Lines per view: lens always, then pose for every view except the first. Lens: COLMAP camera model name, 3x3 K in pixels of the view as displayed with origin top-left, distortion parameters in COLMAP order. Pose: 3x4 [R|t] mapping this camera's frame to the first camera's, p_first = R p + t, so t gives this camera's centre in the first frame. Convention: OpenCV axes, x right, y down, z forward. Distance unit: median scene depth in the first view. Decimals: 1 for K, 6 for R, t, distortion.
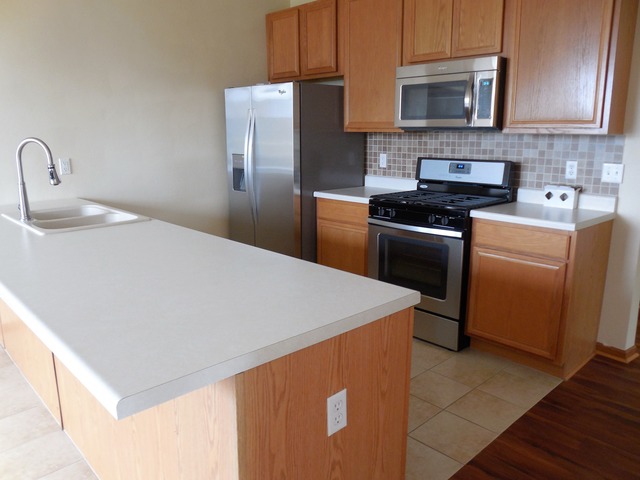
lens RADIAL K [[497.0, 0, 320.0], [0, 497.0, 240.0], [0, 0, 1]] dist [-0.042475, -0.002227]
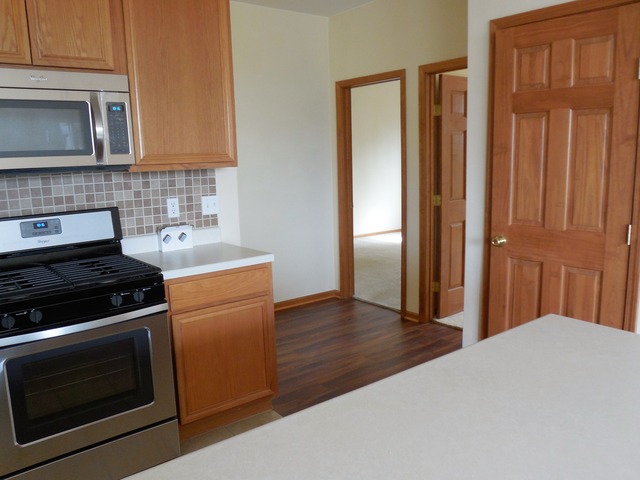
lens RADIAL K [[530.8, 0, 320.0], [0, 530.8, 240.0], [0, 0, 1]] dist [-0.127833, 0.116690]
pose [[0.066440, -0.157638, 0.985259, -0.446411], [0.241997, 0.960505, 0.137358, -0.152695], [-0.968000, 0.229304, 0.101964, 0.642125]]
